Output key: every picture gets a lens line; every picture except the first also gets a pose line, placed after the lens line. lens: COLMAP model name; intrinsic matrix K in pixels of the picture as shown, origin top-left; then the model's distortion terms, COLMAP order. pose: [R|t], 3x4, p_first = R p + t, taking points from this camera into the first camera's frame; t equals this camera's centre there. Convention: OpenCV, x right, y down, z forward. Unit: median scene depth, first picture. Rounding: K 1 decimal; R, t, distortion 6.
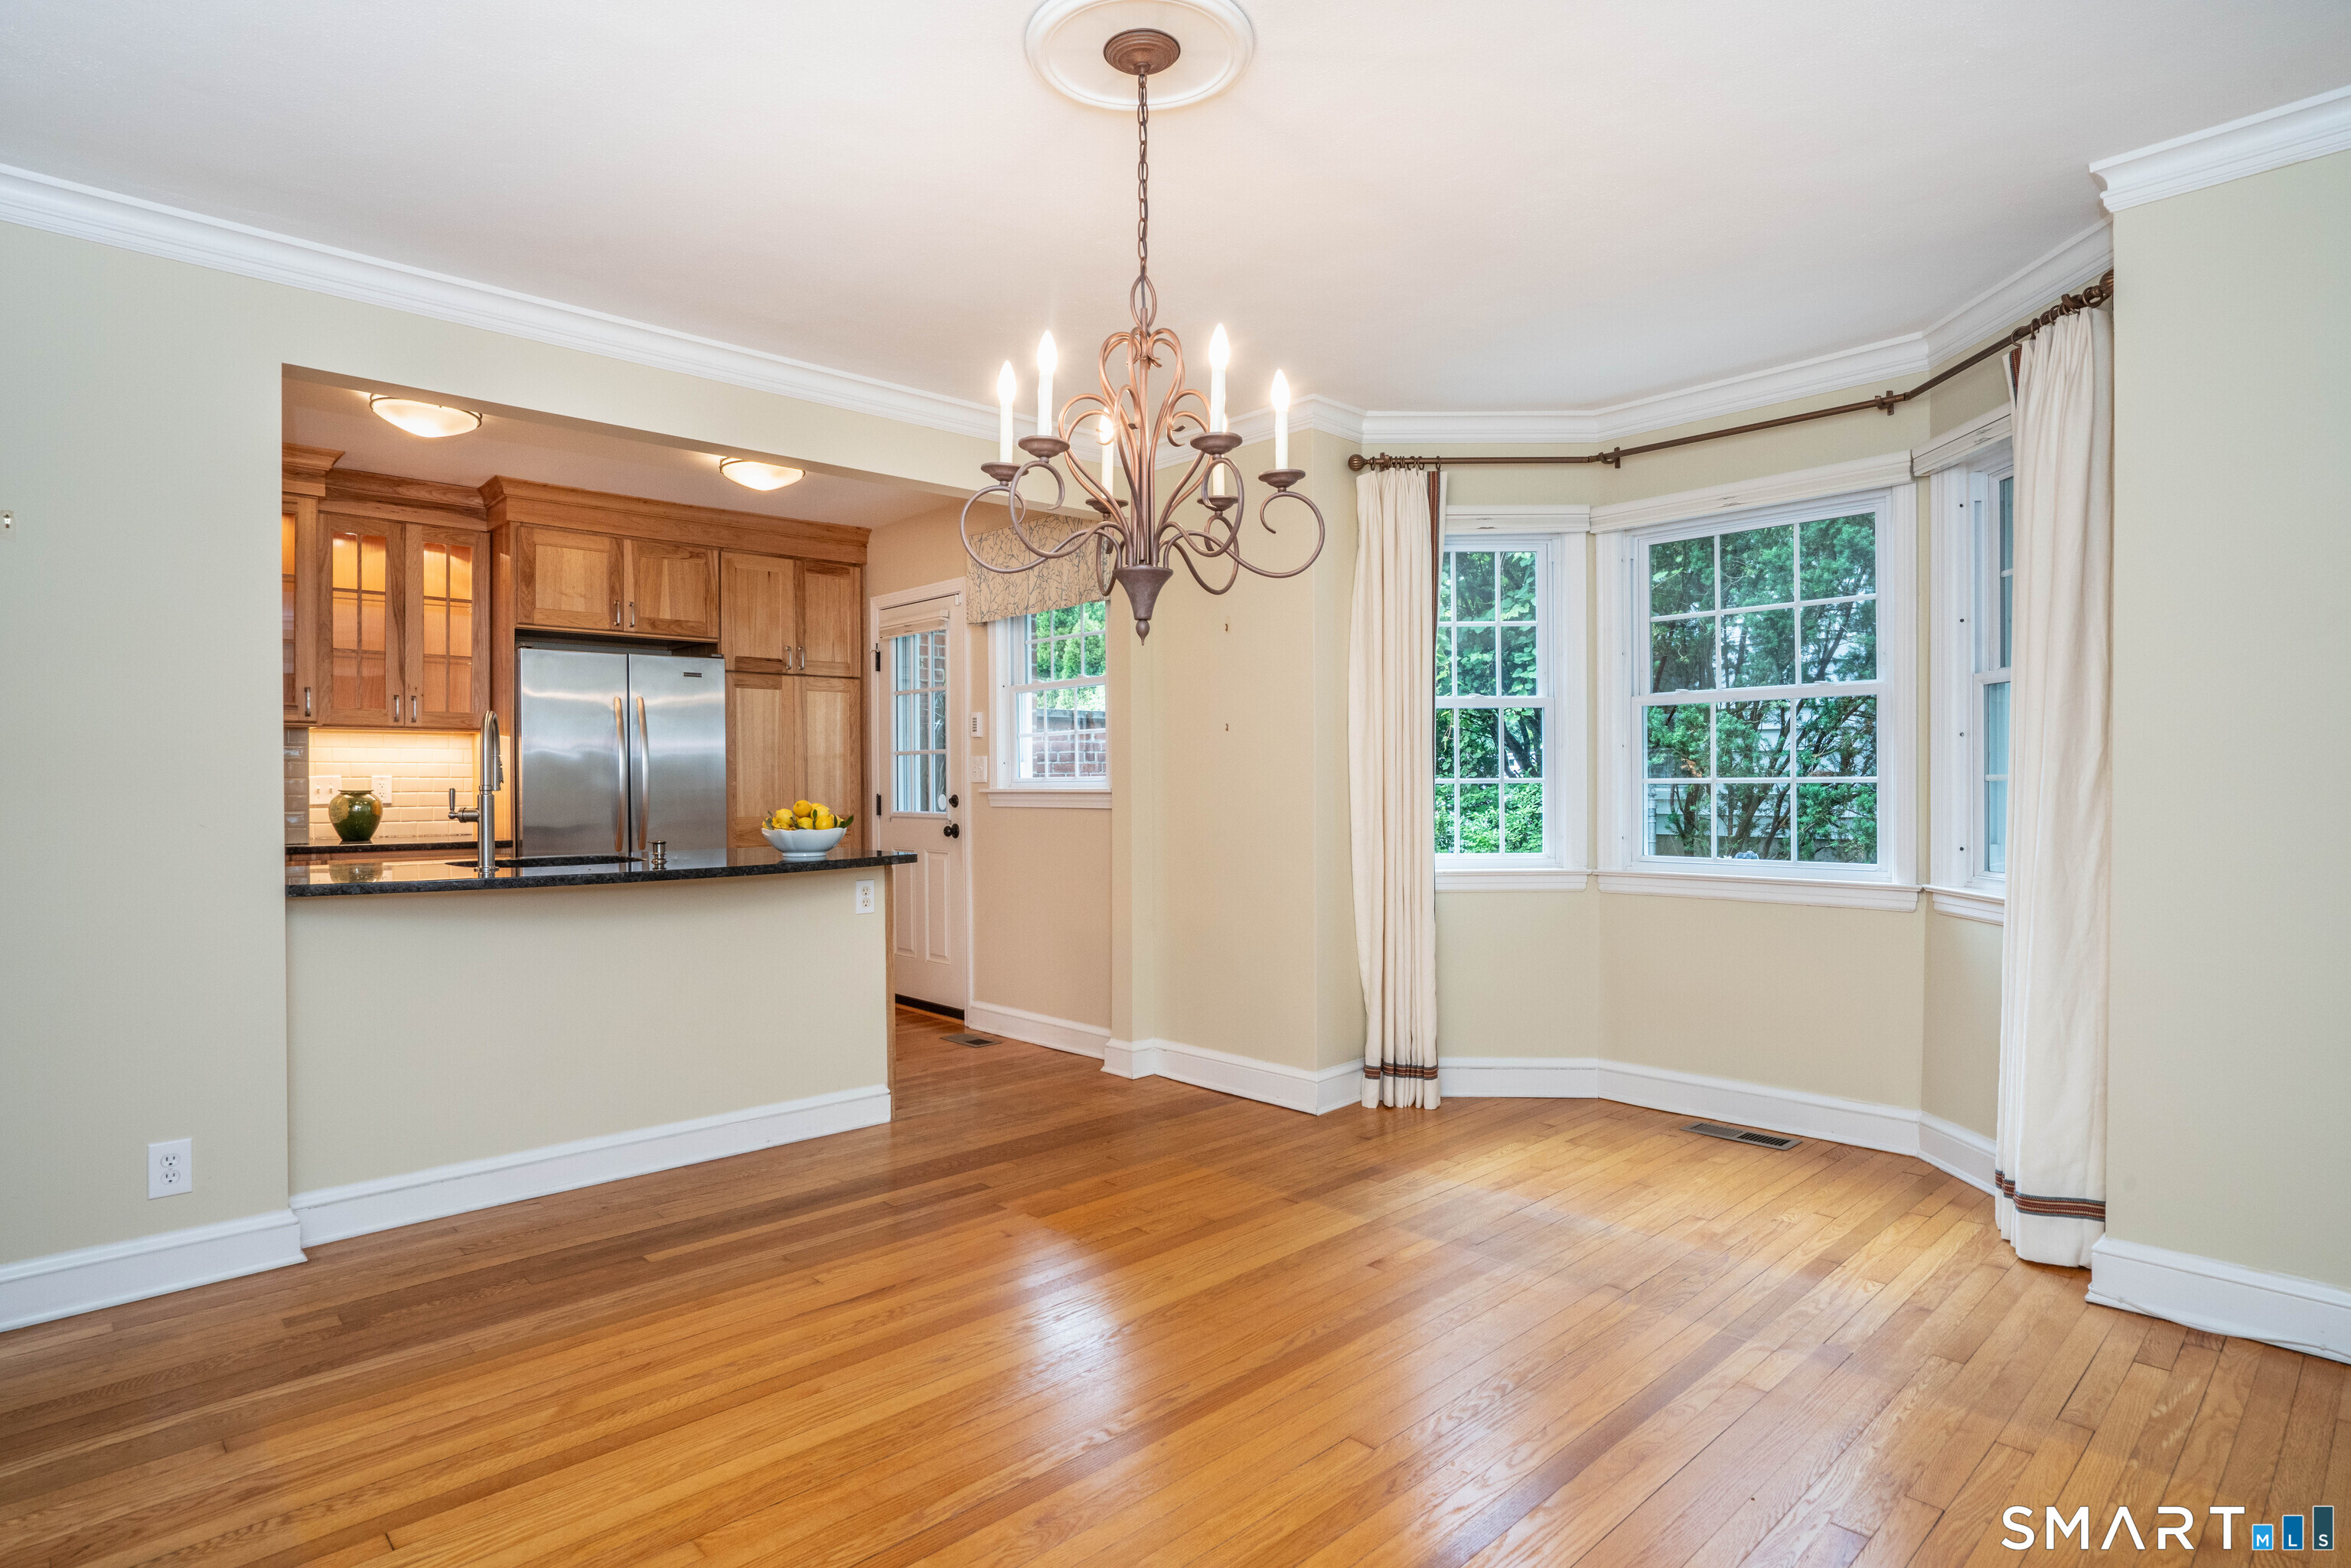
lens RADIAL K [[1243.6, 0, 1153.7], [0, 1243.6, 776.6], [0, 0, 1]] dist [-0.011688, 0.000388]
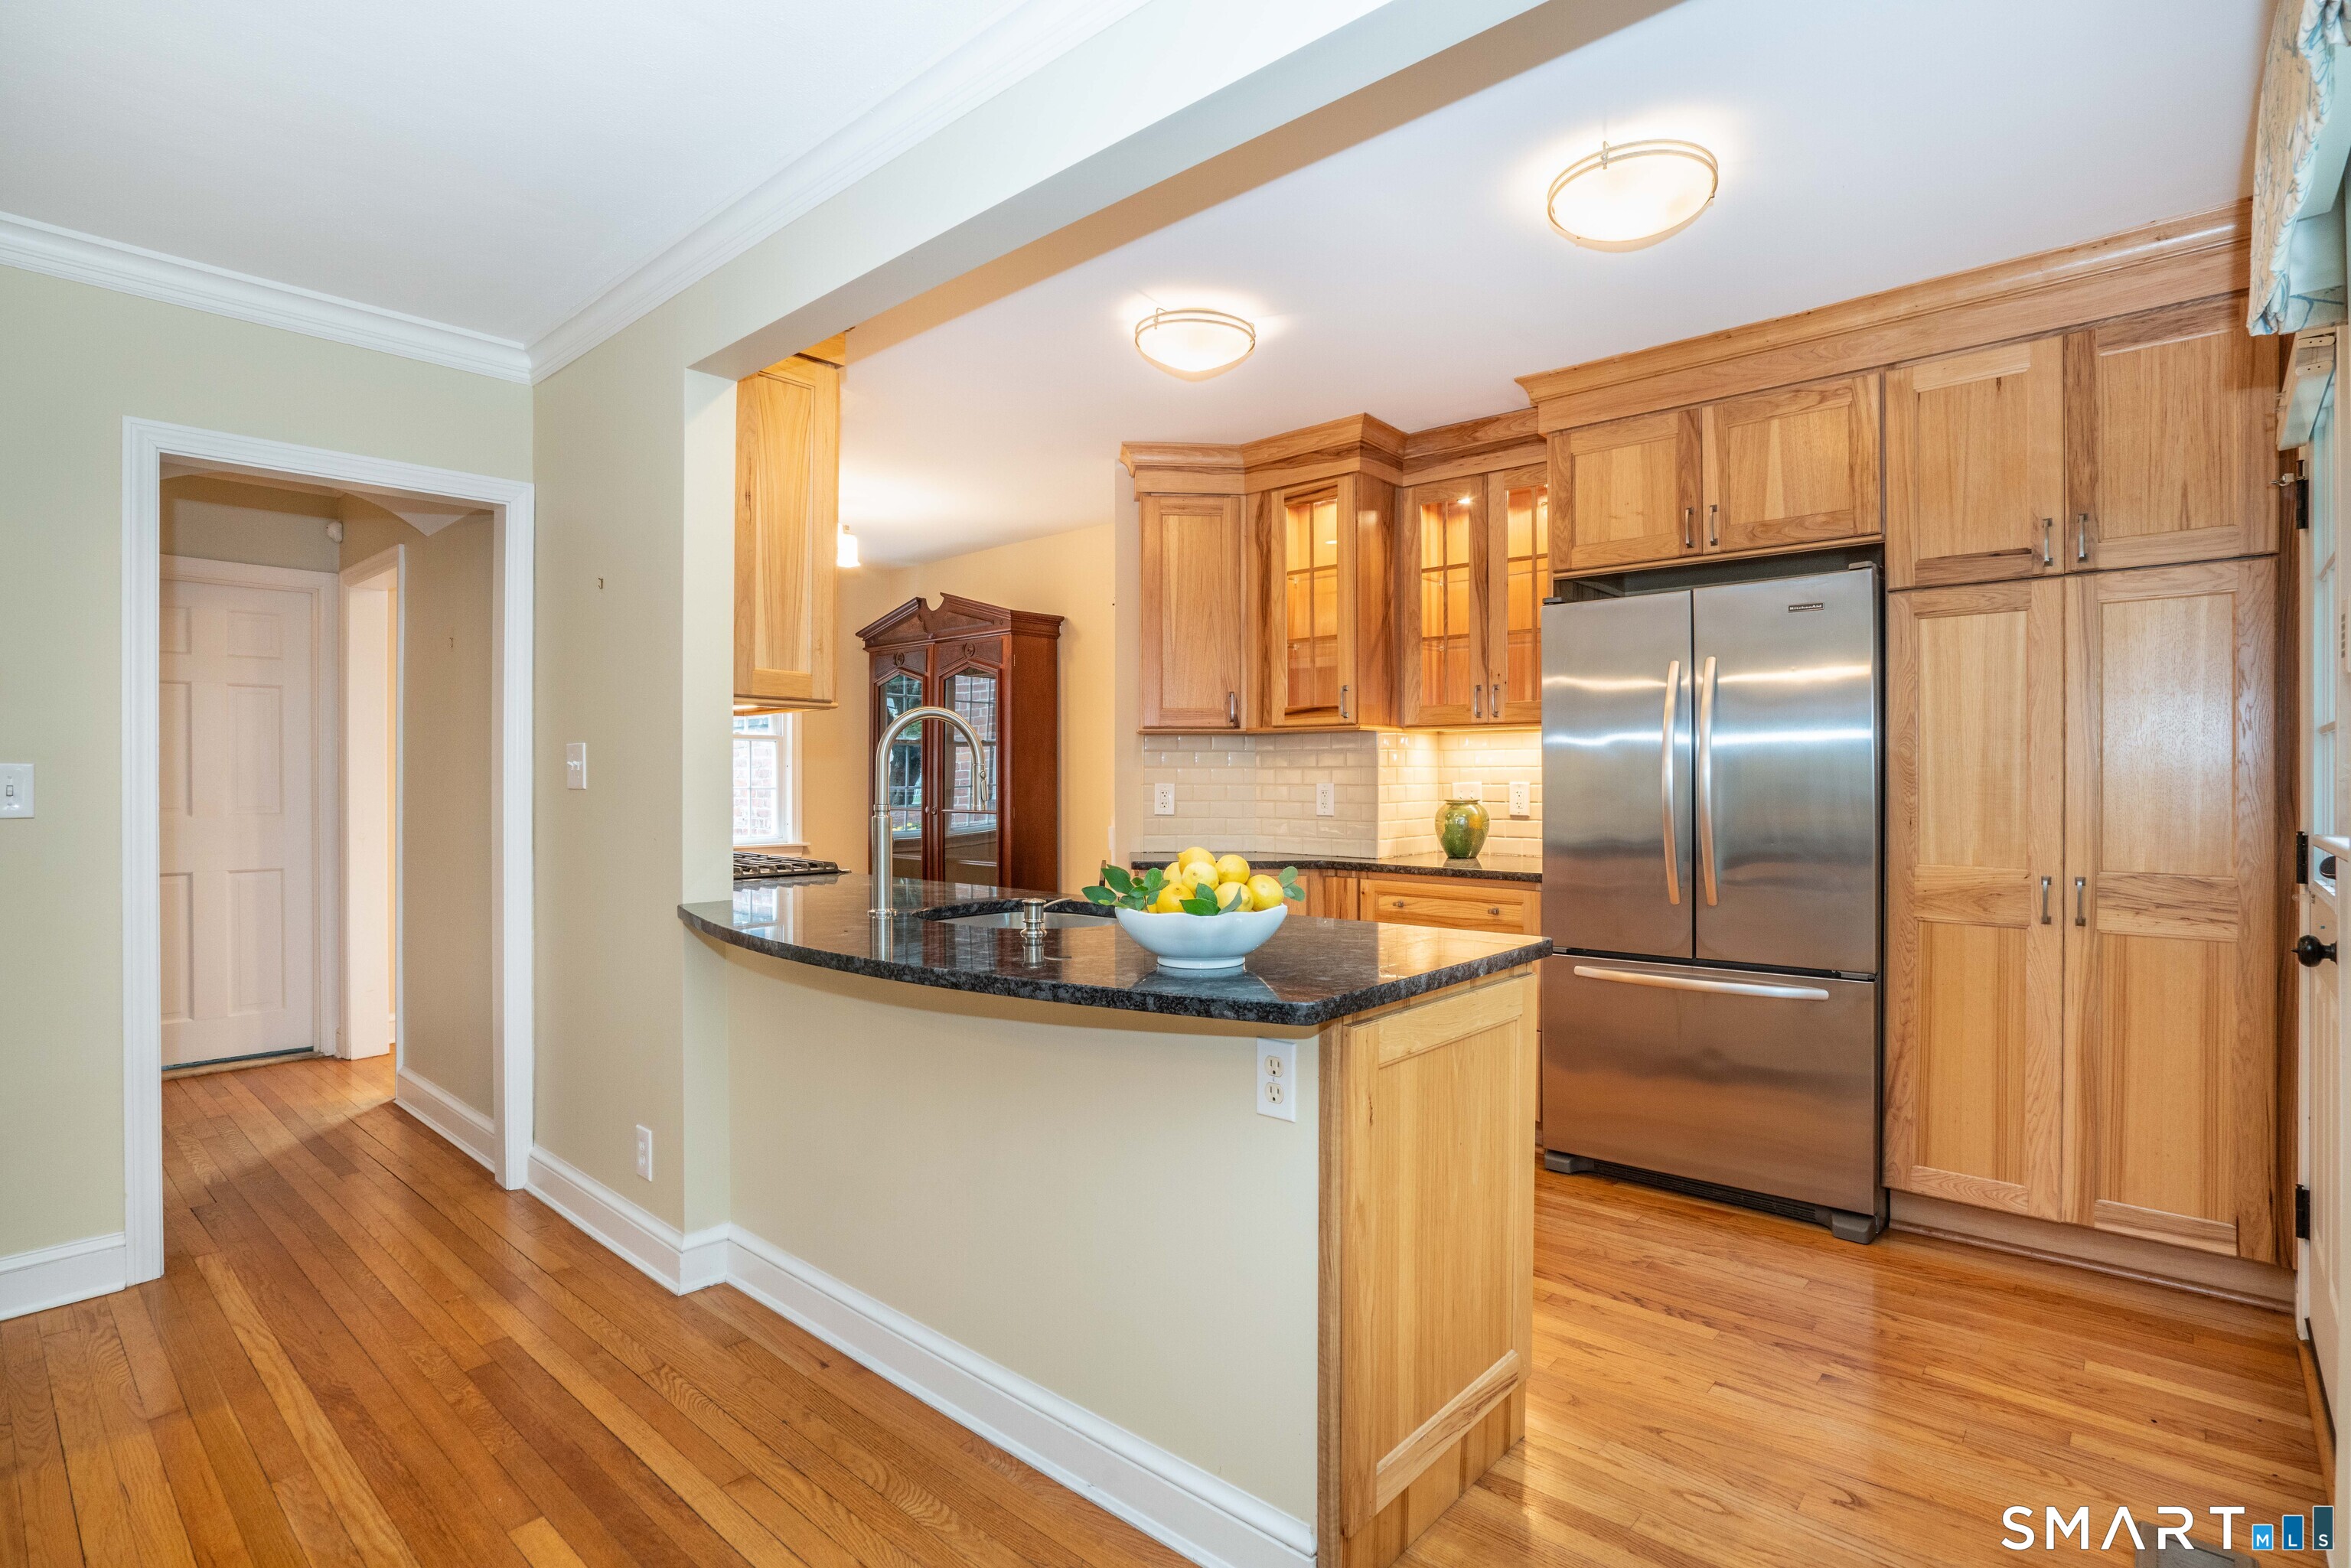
lens RADIAL K [[1151.2, 0, 1170.7], [0, 1151.2, 777.8], [0, 0, 1]] dist [-0.019707, 0.000275]
pose [[0.105886, 0.003181, -0.994373, 0.123454], [0.002813, 0.999990, 0.003498, -0.006912], [0.994374, -0.003168, 0.105876, 0.684971]]
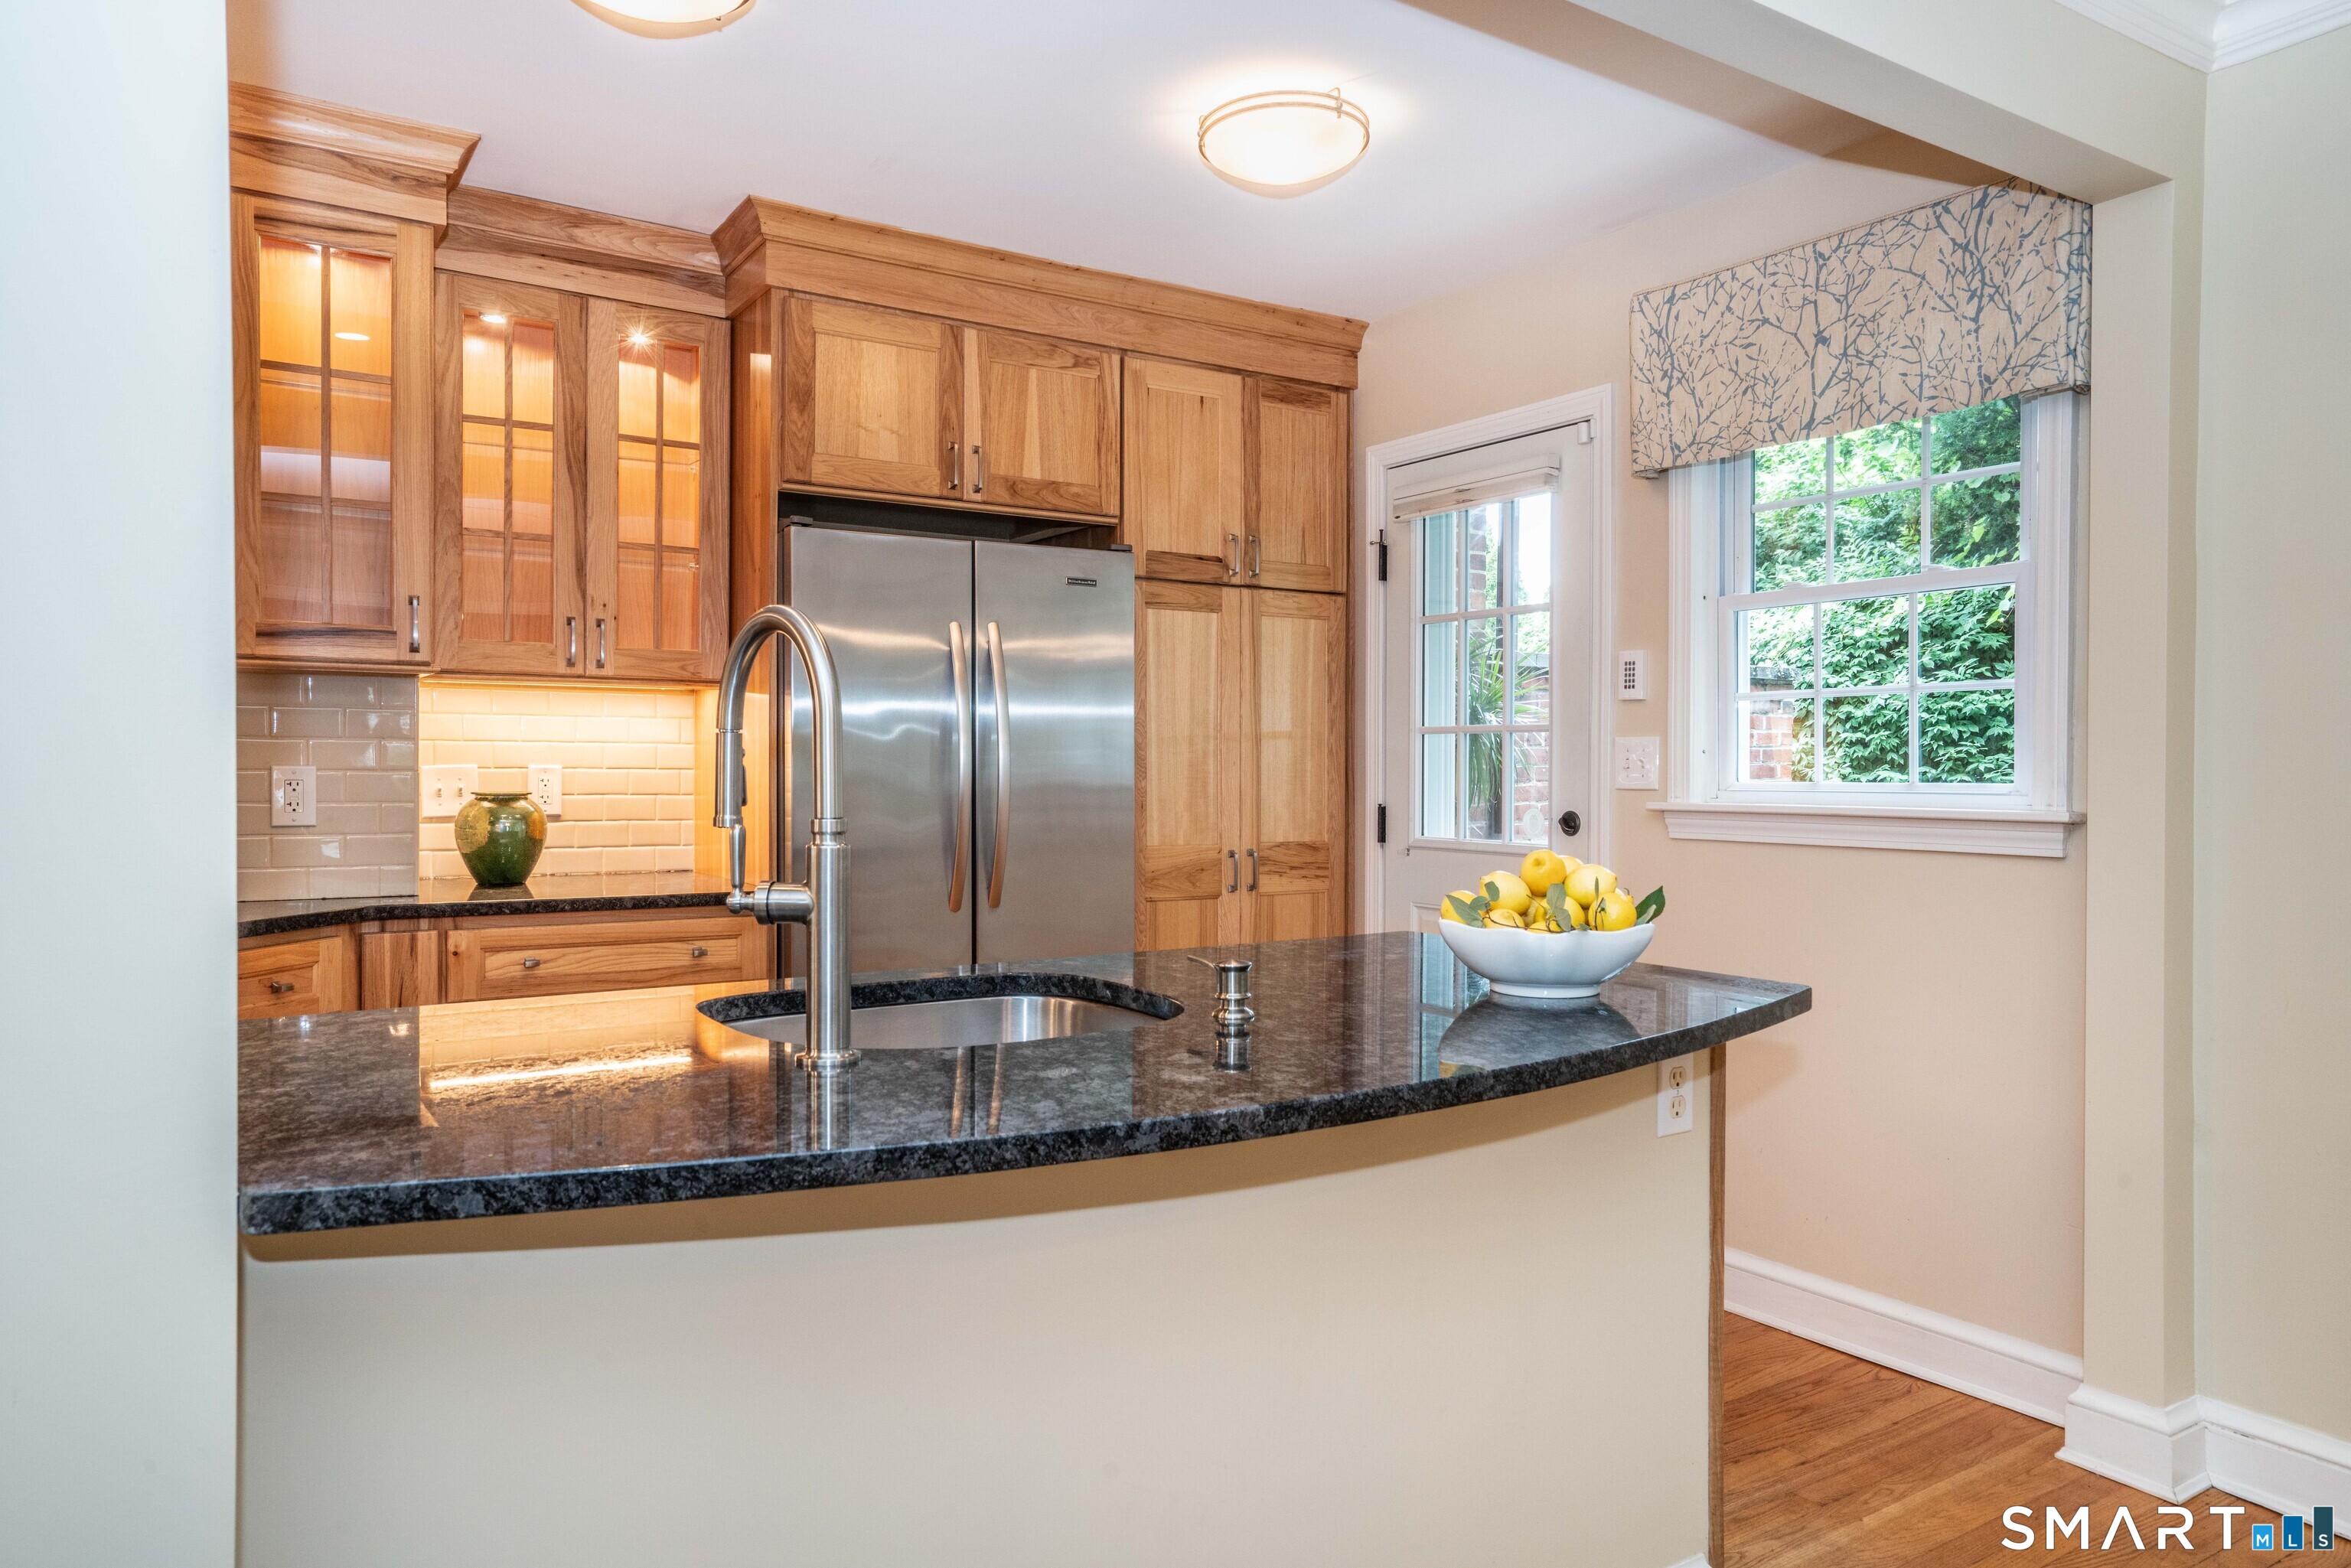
lens RADIAL K [[1539.8, 0, 1187.8], [0, 1539.8, 780.2], [0, 0, 1]] dist [-0.000898, 0.000177]
pose [[0.987163, 0.011376, -0.159308, -0.228488], [-0.009084, 0.999845, 0.015107, -0.006885], [0.159455, -0.013466, 0.987113, 0.363530]]
